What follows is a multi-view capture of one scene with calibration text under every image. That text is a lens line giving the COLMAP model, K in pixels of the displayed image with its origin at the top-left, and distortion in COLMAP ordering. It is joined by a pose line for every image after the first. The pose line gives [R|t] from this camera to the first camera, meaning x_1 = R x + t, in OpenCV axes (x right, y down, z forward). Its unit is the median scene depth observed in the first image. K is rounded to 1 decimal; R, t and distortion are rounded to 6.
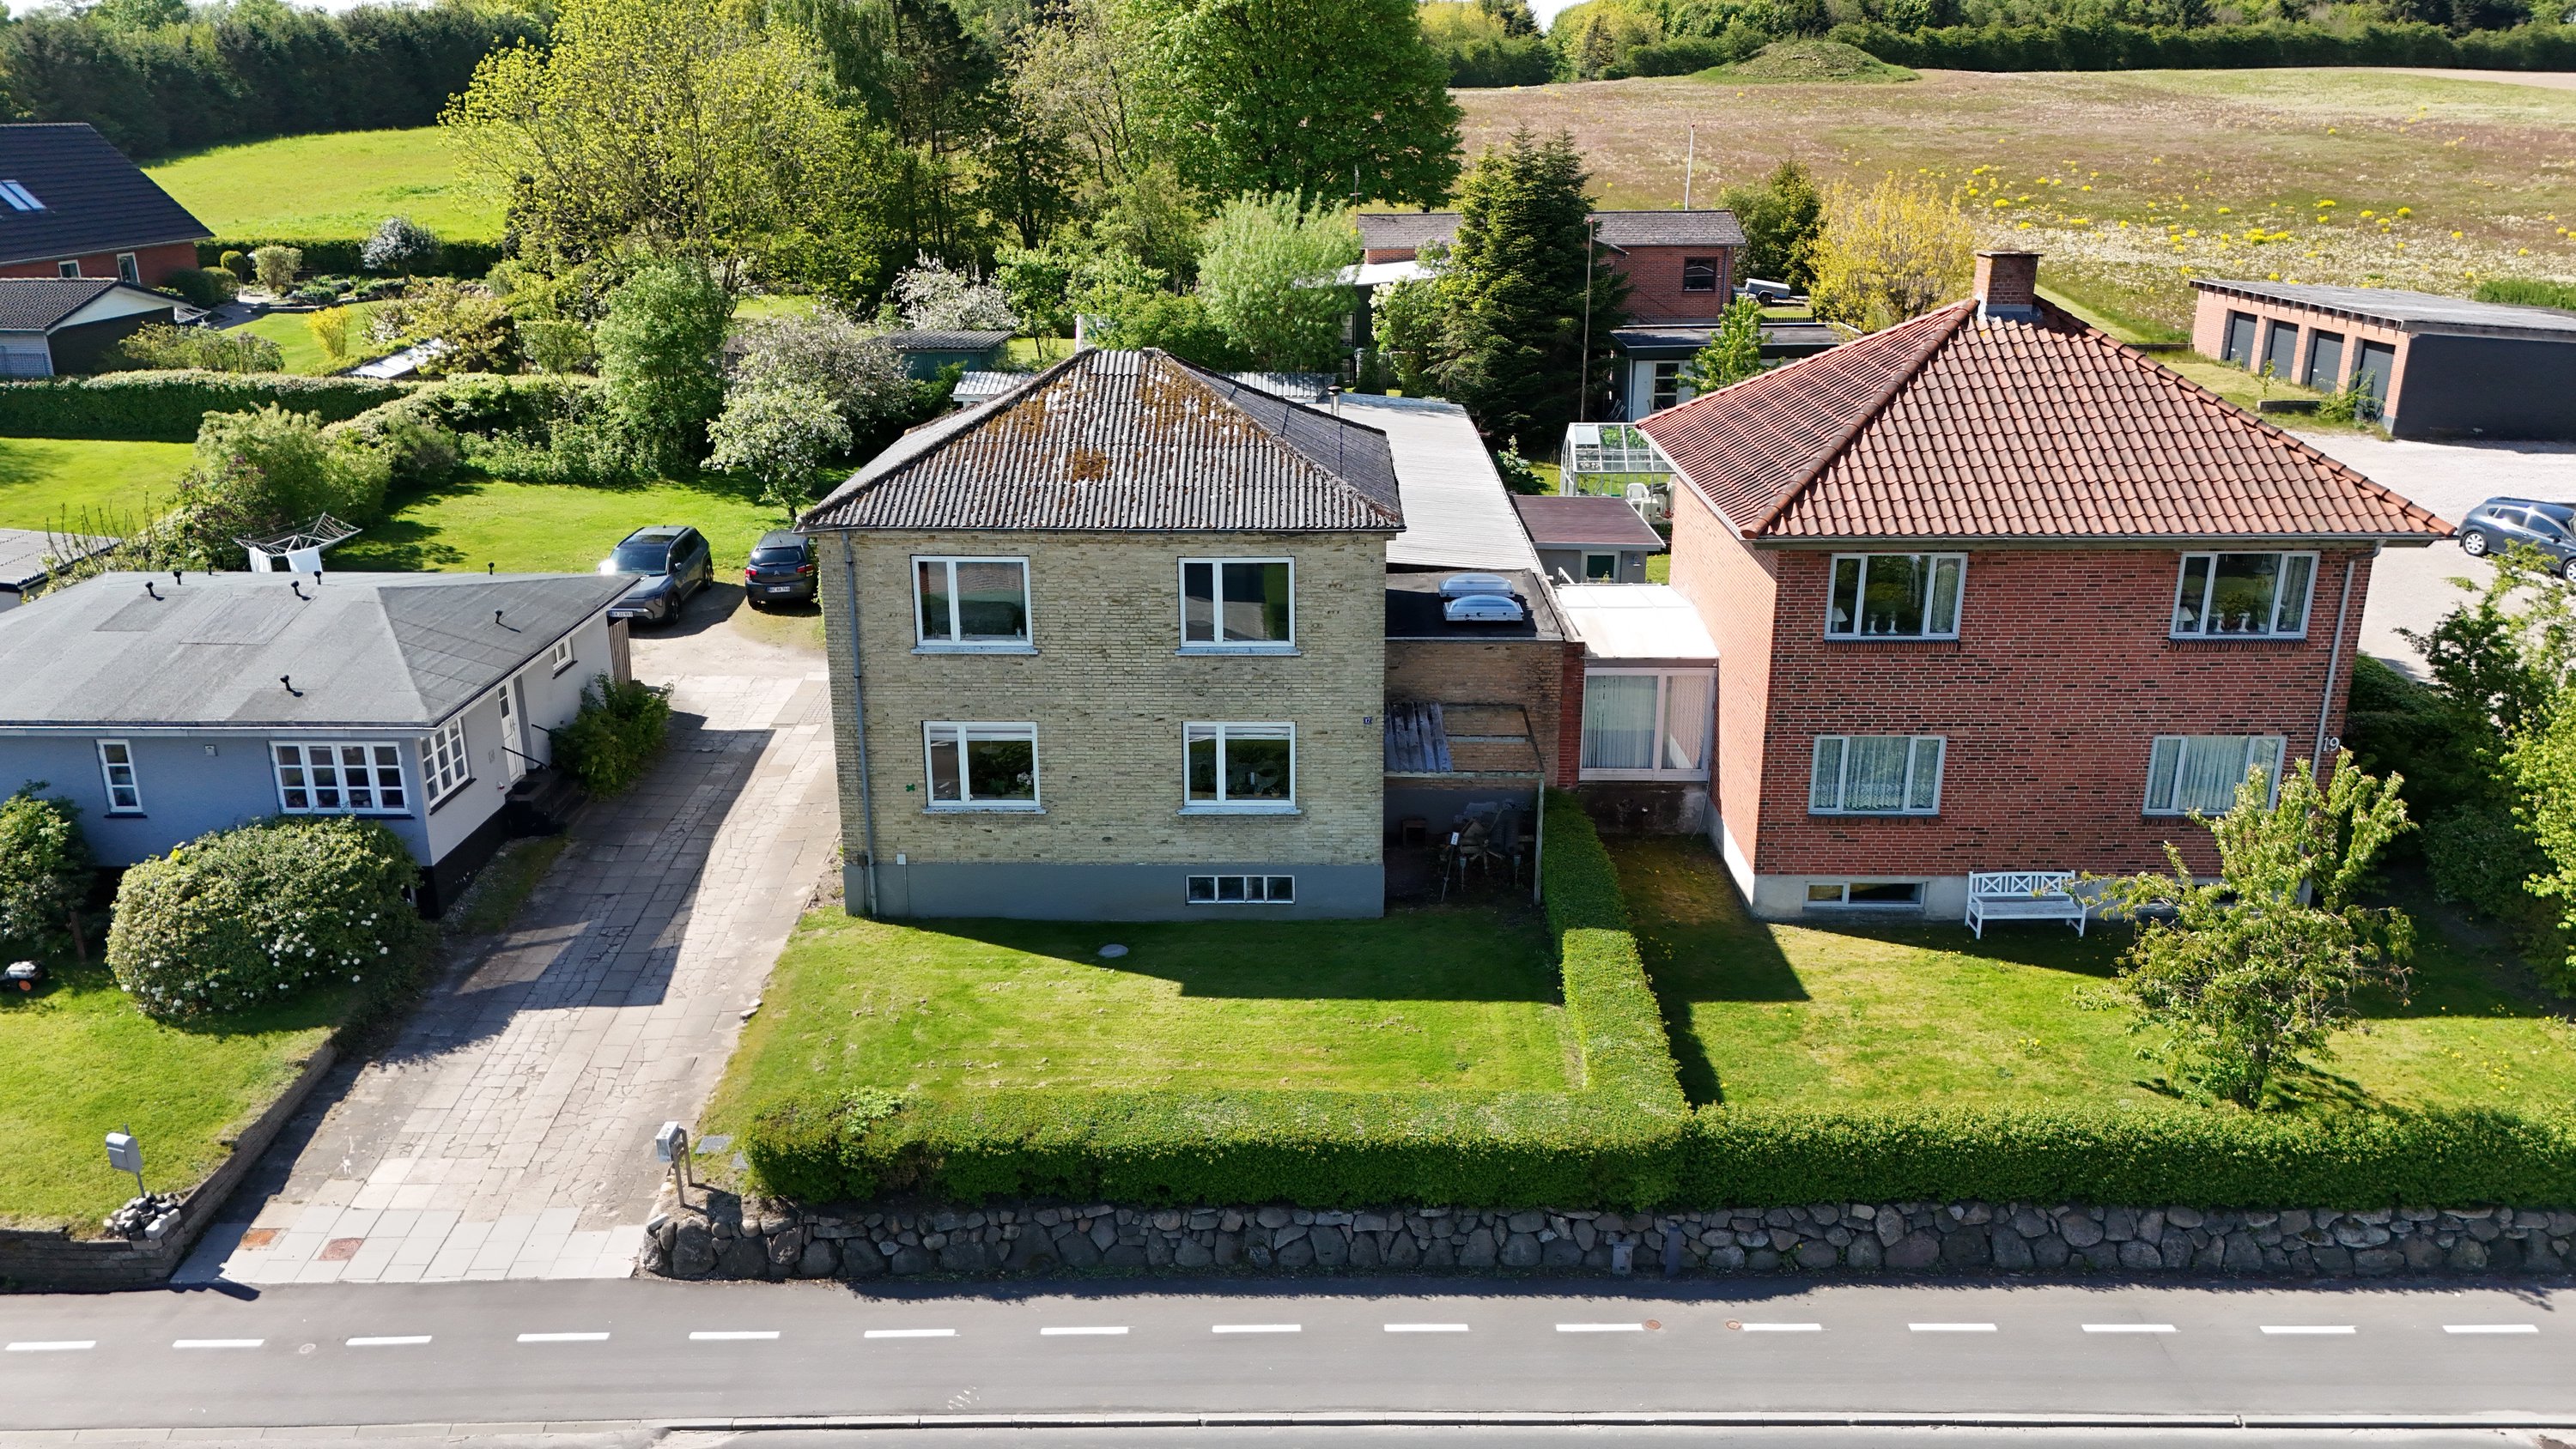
lens RADIAL K [[1889.0, 0, 1287.7], [0, 1889.0, 719.3], [0, 0, 1]] dist [0.077457, -0.074211]
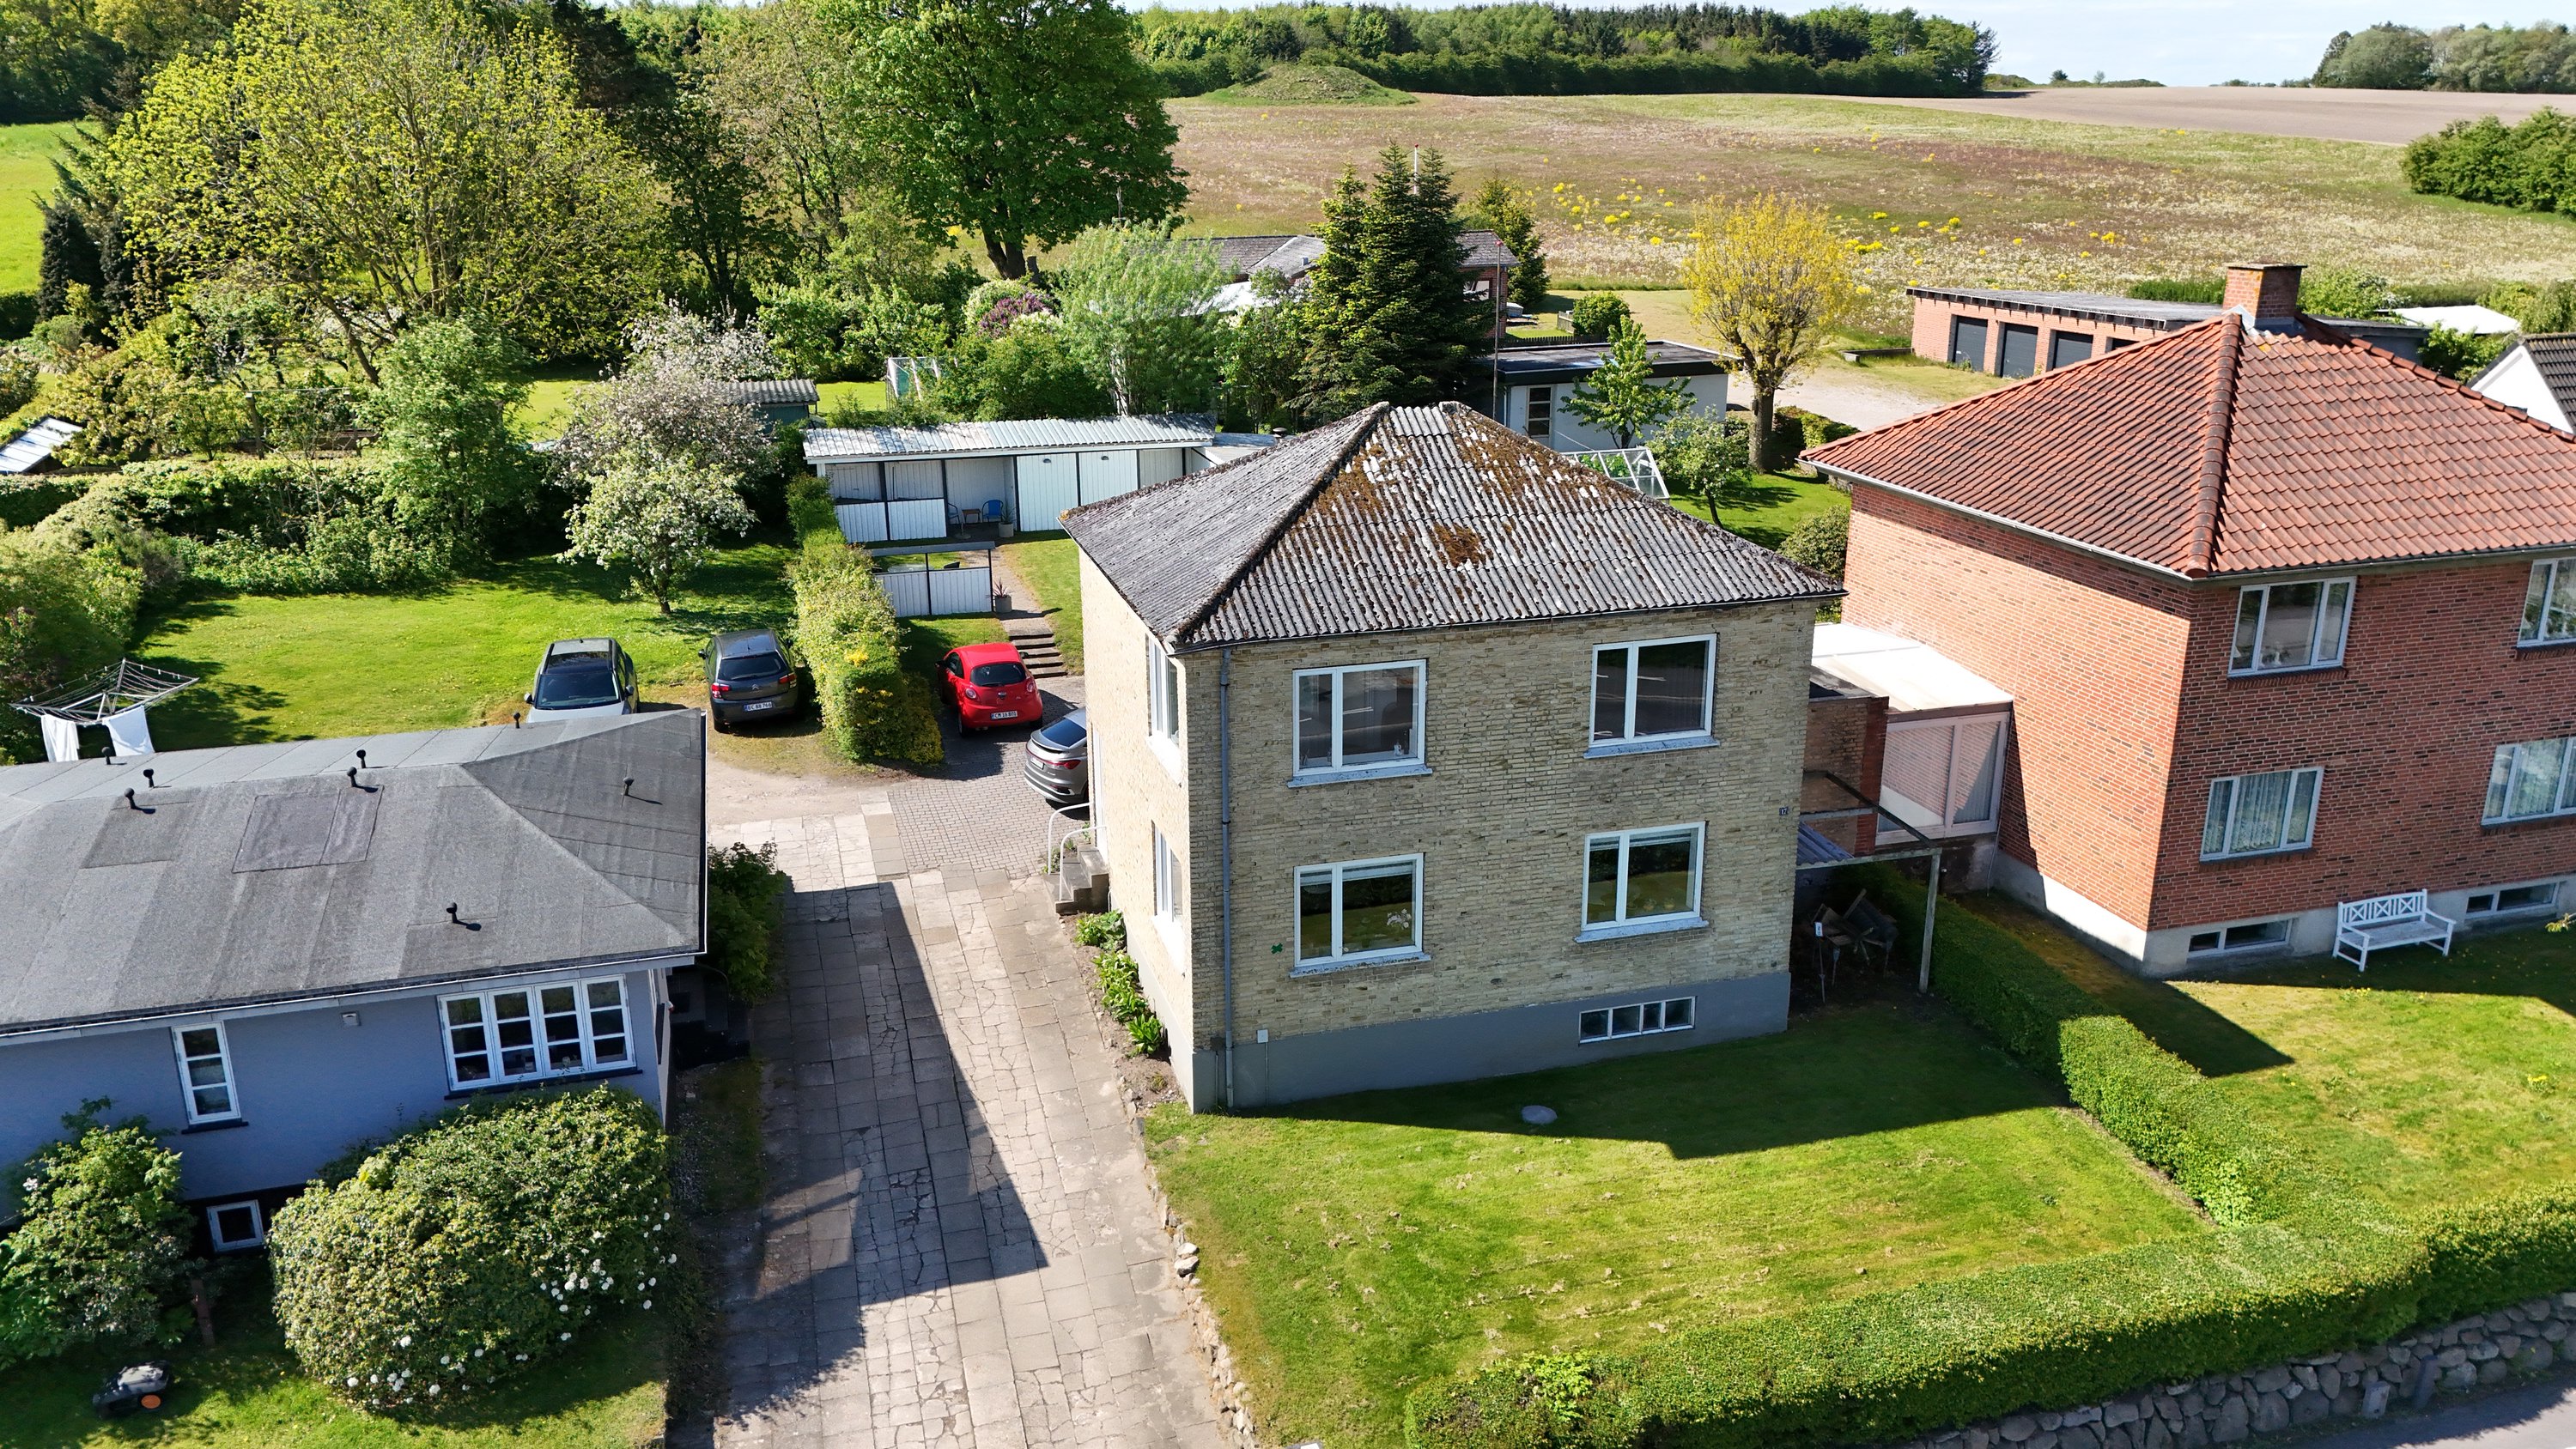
lens RADIAL K [[1889.0, 0, 1287.7], [0, 1889.0, 719.3], [0, 0, 1]] dist [0.077457, -0.074211]
pose [[0.956650, -0.090419, 0.276849, -0.411622], [0.093183, 0.995644, 0.003182, -0.065147], [-0.275930, 0.022754, 0.960908, 0.208076]]
